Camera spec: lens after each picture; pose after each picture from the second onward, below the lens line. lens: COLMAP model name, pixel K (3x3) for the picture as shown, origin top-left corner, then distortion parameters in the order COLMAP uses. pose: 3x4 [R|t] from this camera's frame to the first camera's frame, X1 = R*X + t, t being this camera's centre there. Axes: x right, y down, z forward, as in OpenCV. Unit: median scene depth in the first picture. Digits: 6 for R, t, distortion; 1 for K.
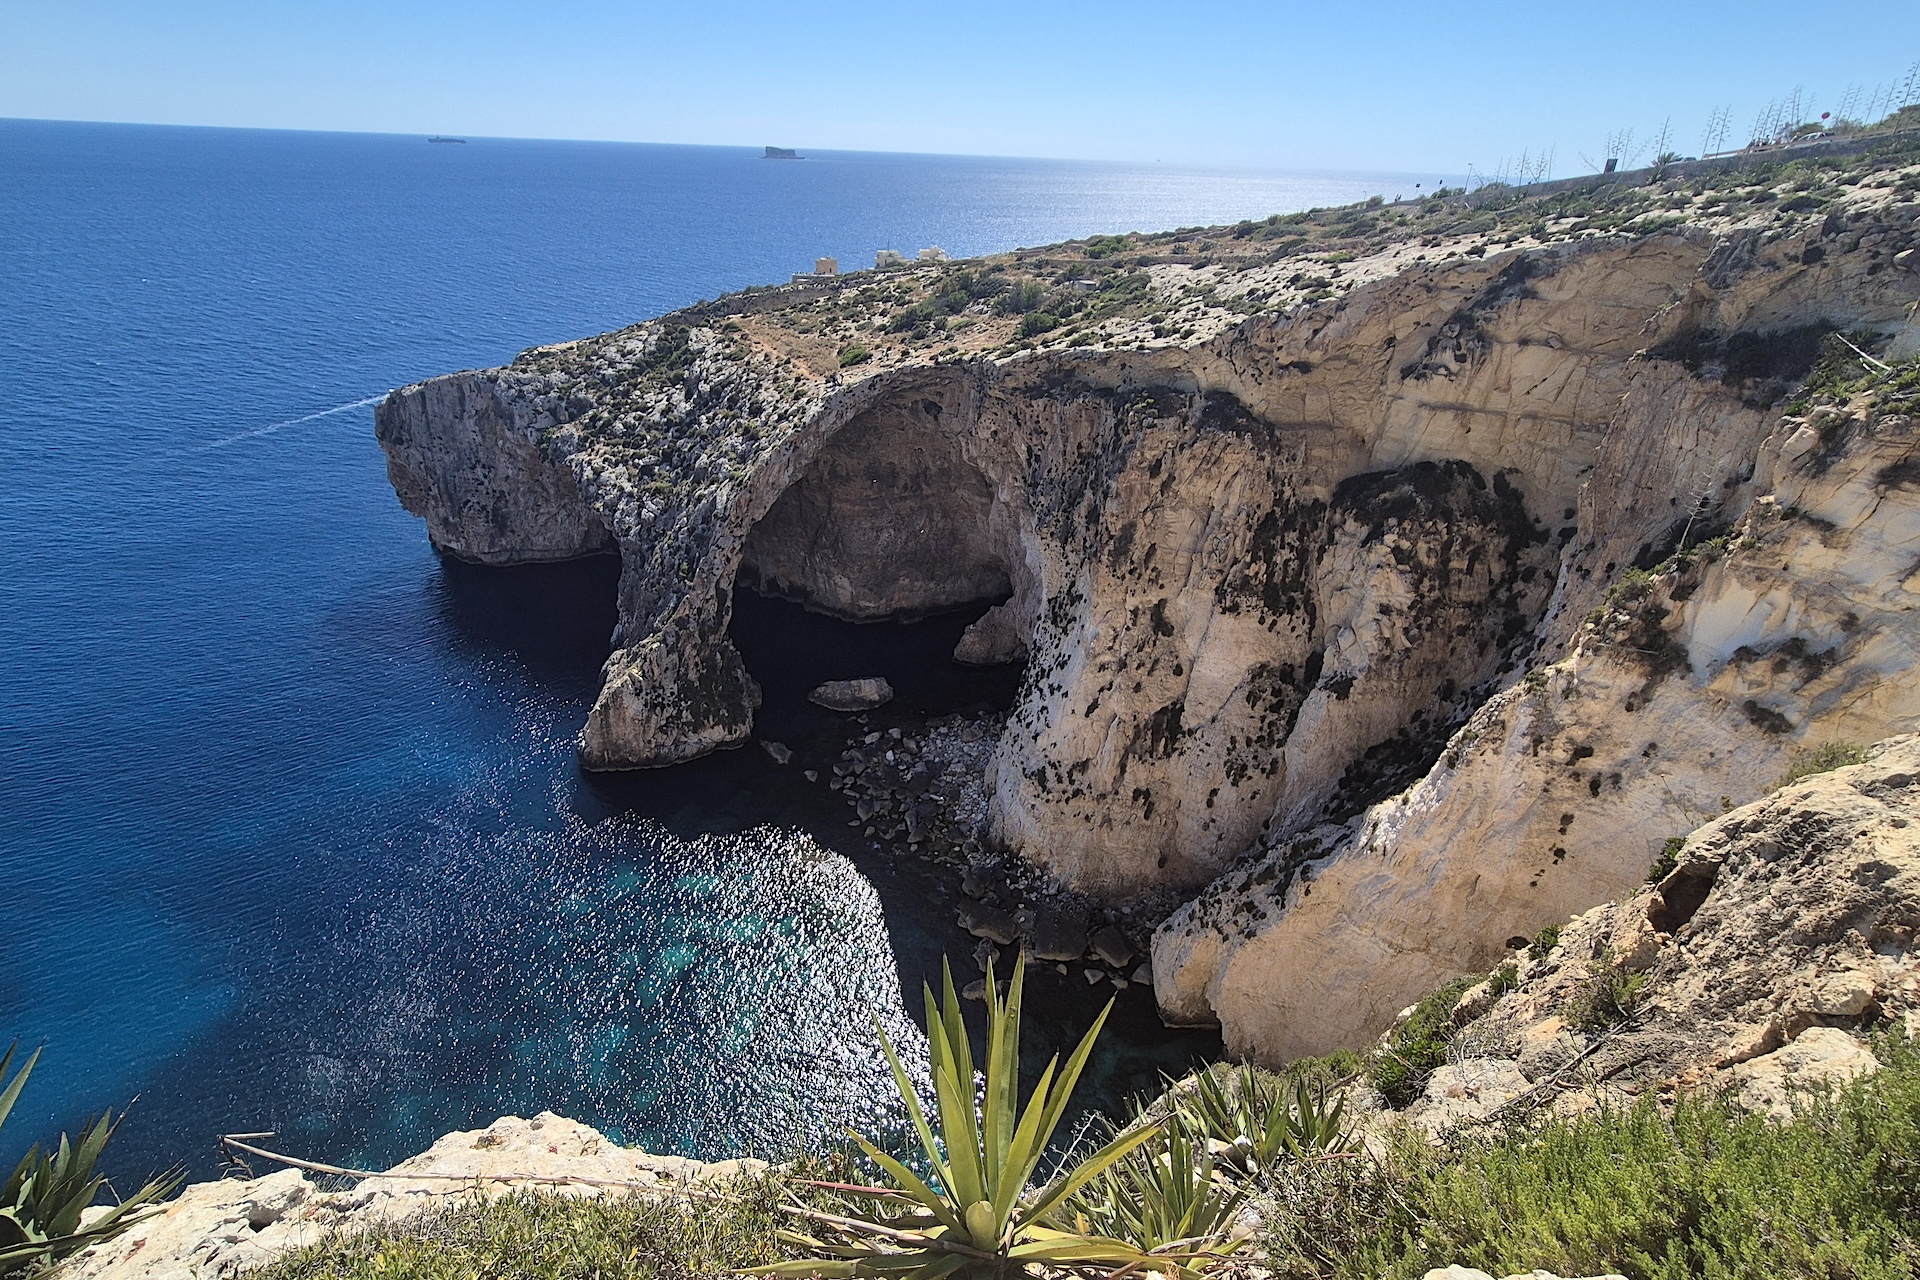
lens RADIAL K [[750.8, 0, 960.0], [0, 750.8, 640.0], [0, 0, 1]] dist [-0.000935, -0.000009]
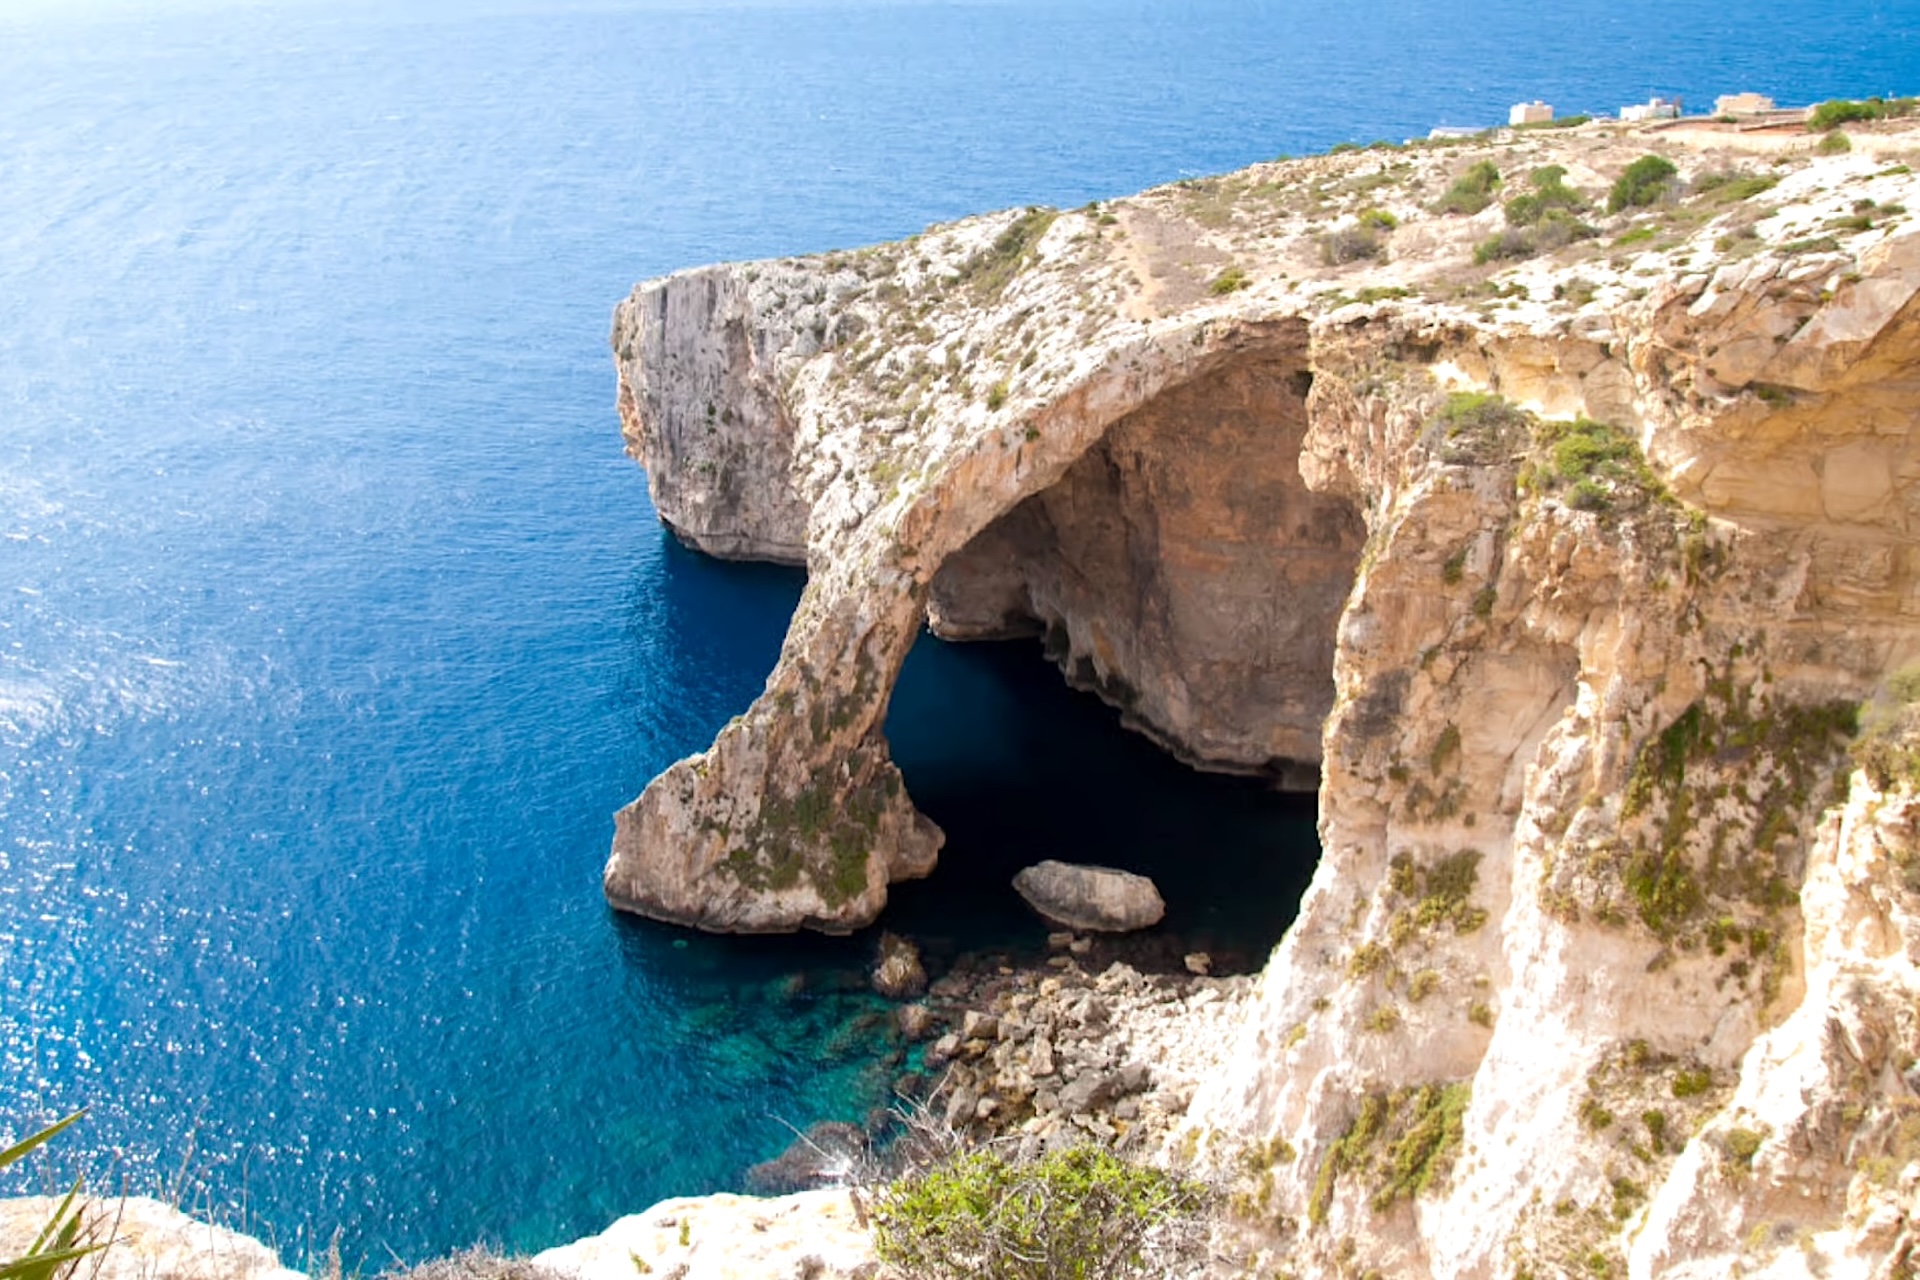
lens RADIAL K [[1408.8, 0, 960.0], [0, 1408.8, 640.0], [0, 0, 1]] dist [-0.088115, -0.000932]
pose [[0.887178, 0.178972, -0.425305, 0.167892], [-0.220819, 0.973993, -0.050759, -0.033887], [0.405160, 0.138947, 0.903626, 0.046443]]
